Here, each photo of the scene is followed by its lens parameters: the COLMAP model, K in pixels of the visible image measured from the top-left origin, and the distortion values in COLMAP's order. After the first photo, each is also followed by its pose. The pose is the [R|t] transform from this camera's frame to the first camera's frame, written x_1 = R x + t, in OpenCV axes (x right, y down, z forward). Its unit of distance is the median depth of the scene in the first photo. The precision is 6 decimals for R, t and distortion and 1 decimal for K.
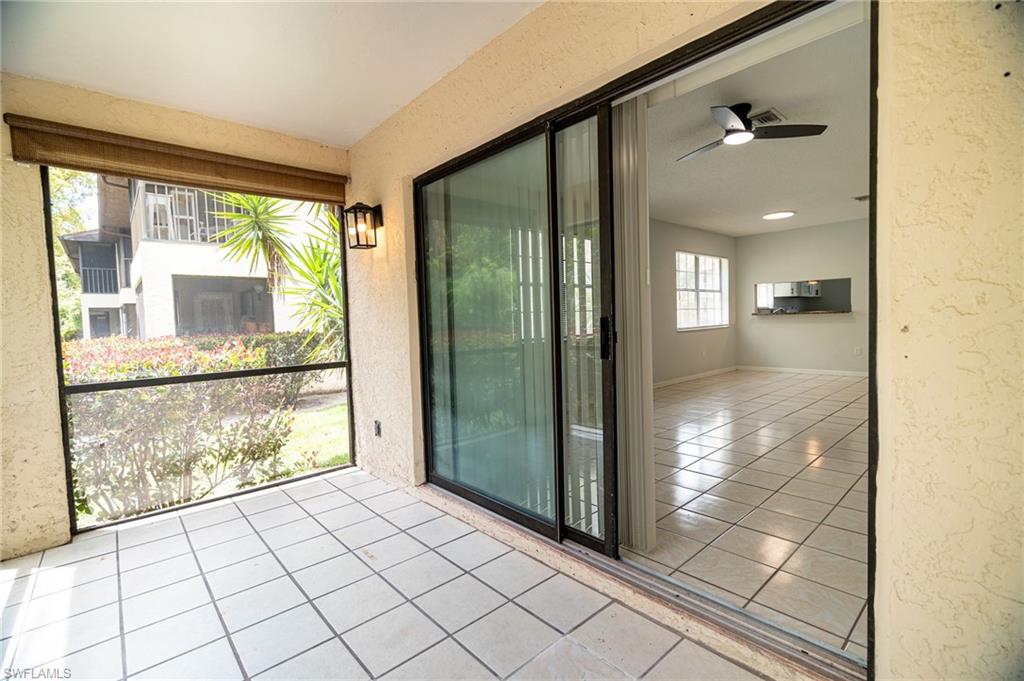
lens RADIAL K [[458.6, 0, 512.0], [0, 458.6, 340.5], [0, 0, 1]] dist [-0.003010, -0.000068]
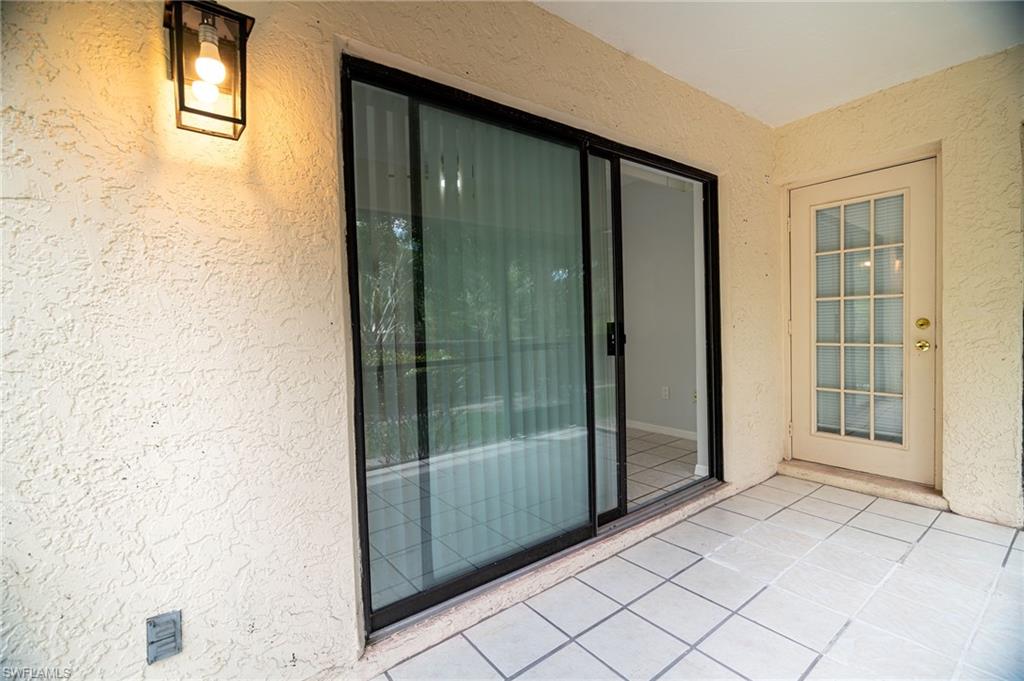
lens RADIAL K [[458.6, 0, 512.0], [0, 458.6, 340.5], [0, 0, 1]] dist [-0.003010, -0.000068]
pose [[0.074620, -0.001349, 0.997211, -0.988157], [0.071434, 0.997437, -0.003996, -0.017129], [-0.994650, 0.071533, 0.074525, 1.110198]]
